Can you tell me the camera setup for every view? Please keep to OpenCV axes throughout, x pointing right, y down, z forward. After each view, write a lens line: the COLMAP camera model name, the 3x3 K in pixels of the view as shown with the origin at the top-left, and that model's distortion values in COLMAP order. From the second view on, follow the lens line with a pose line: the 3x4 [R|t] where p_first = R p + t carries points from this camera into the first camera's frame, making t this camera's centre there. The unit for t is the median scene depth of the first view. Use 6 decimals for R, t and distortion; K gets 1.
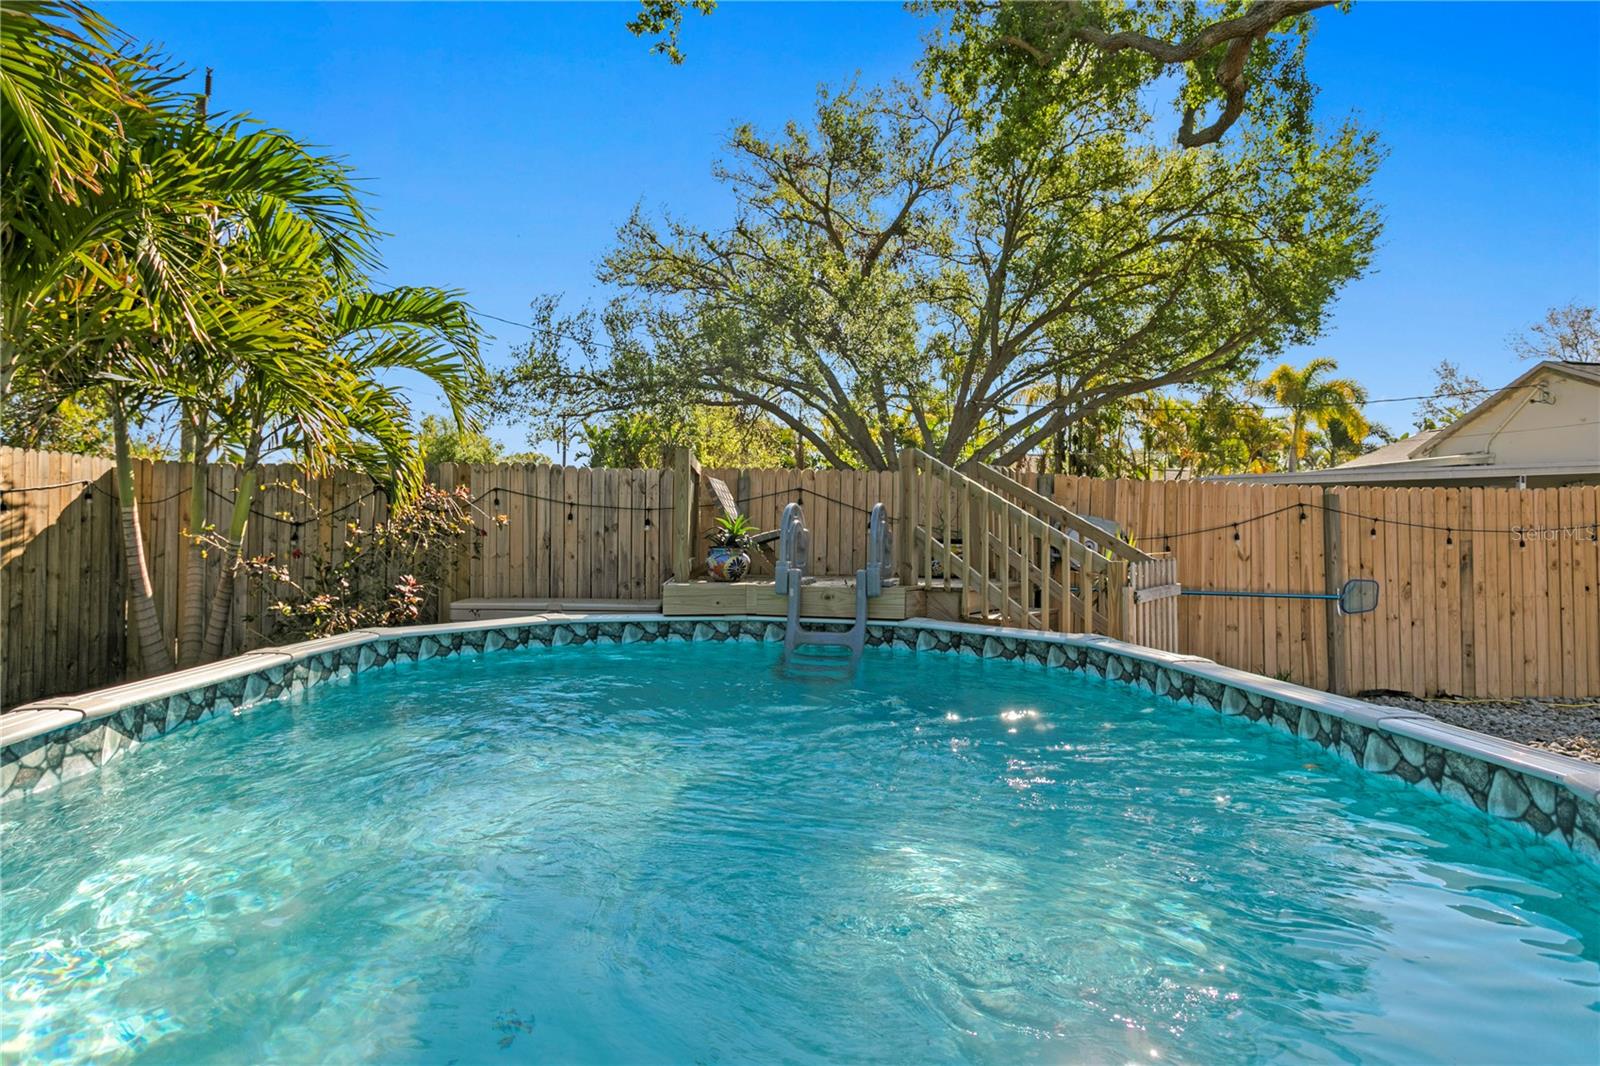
lens RADIAL K [[932.8, 0, 800.0], [0, 932.8, 533.0], [0, 0, 1]] dist [-0.003122, -0.000077]
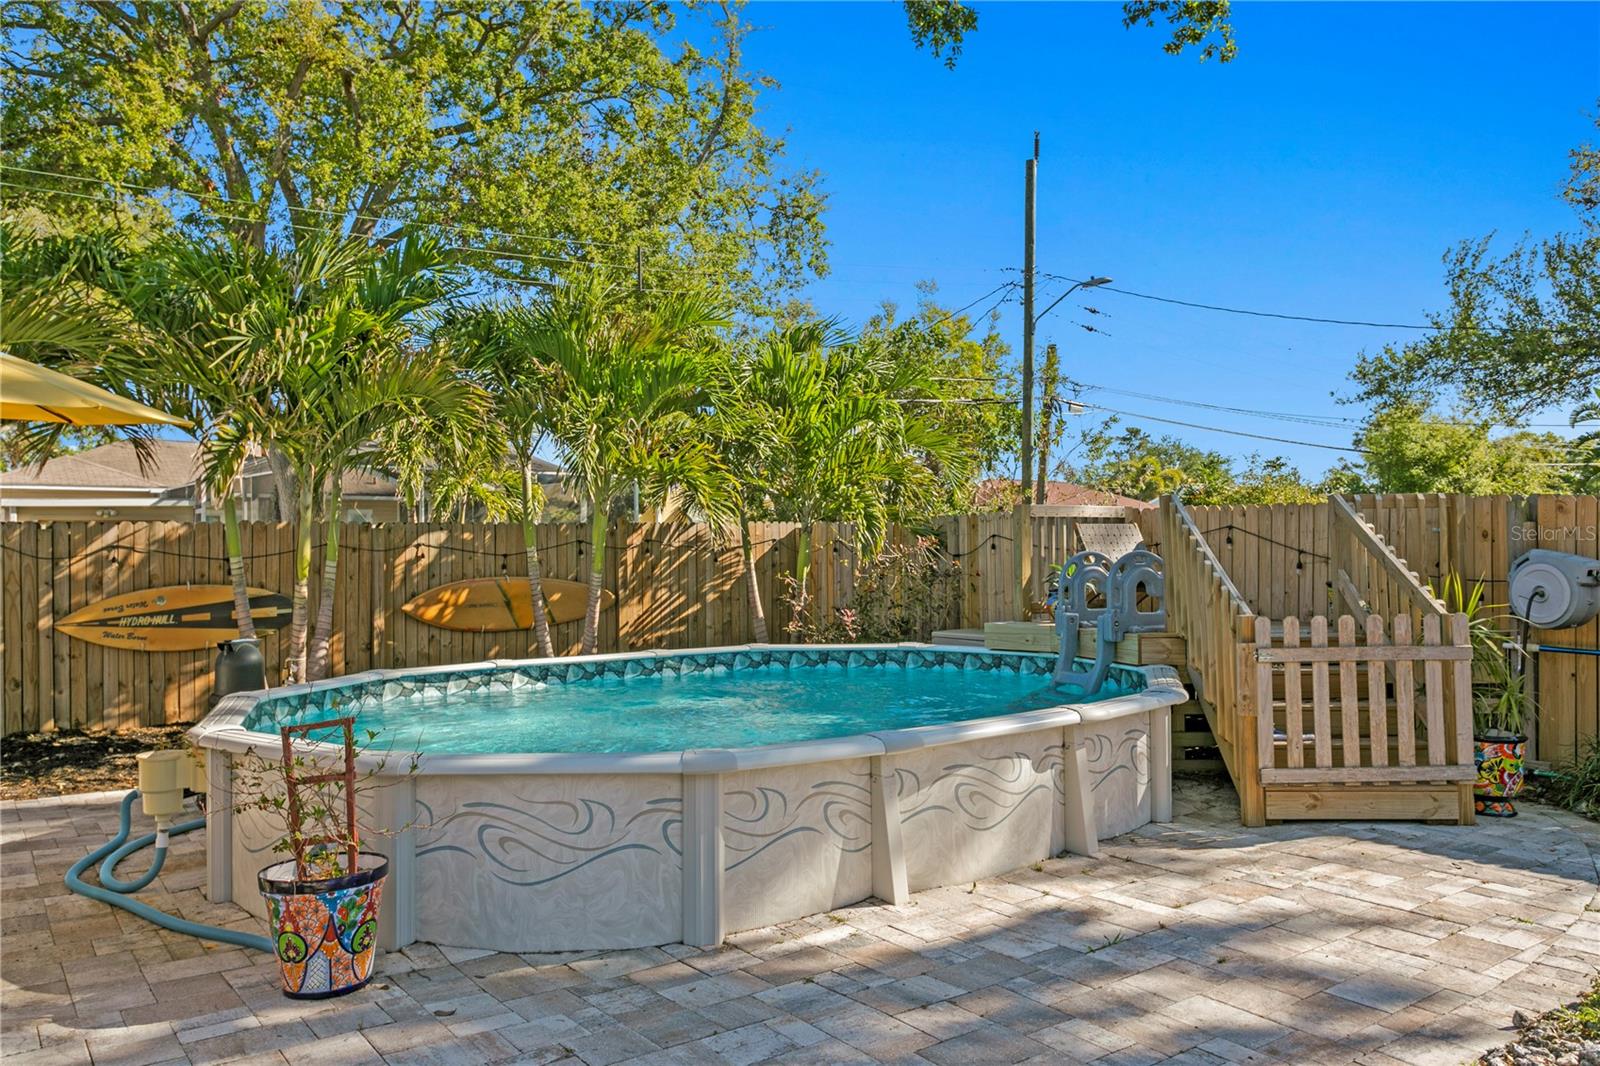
lens RADIAL K [[1169.9, 0, 768.4], [0, 1169.9, 539.4], [0, 0, 1]] dist [0.010792, 0.002603]
pose [[0.549336, -0.023190, -0.835280, 0.709251], [0.019451, 0.999699, -0.014963, -0.024864], [0.835375, -0.008027, 0.549621, -0.030929]]
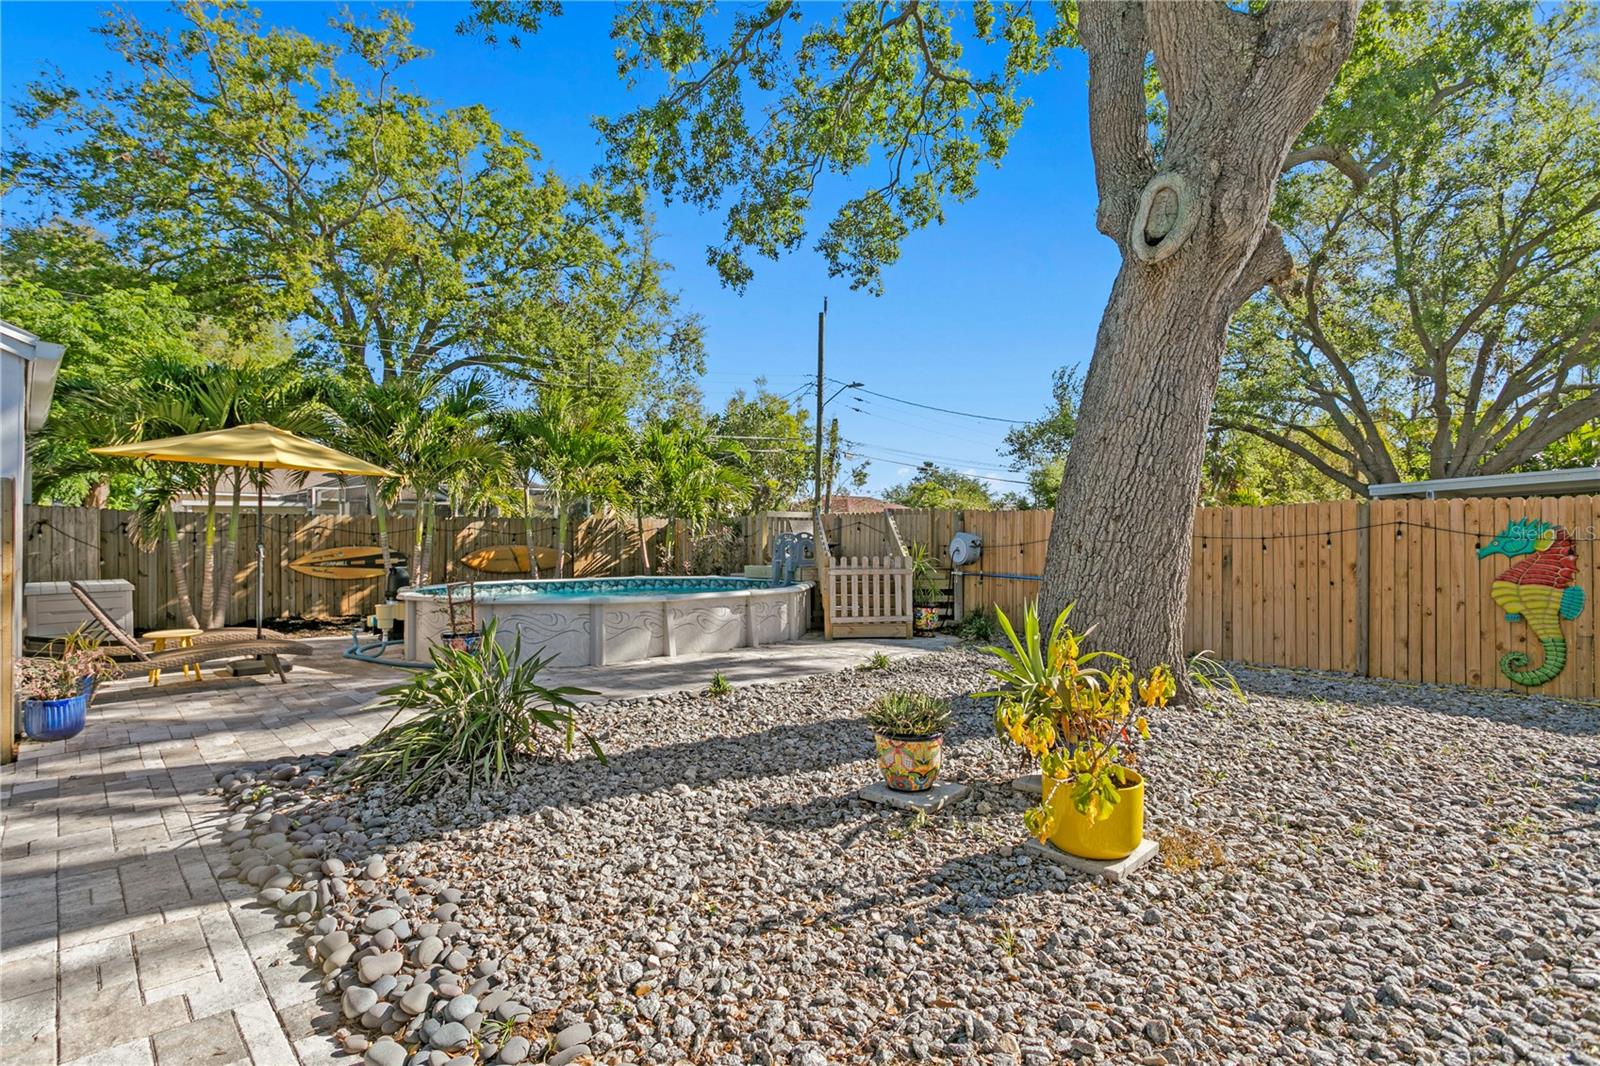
lens RADIAL K [[809.3, 0, 774.8], [0, 809.3, 536.4], [0, 0, 1]] dist [-0.000582, 0.001970]
pose [[0.635518, -0.015511, -0.771930, 1.216393], [0.011850, 0.999876, -0.010336, -0.000321], [0.771995, -0.002578, 0.635623, -0.258749]]
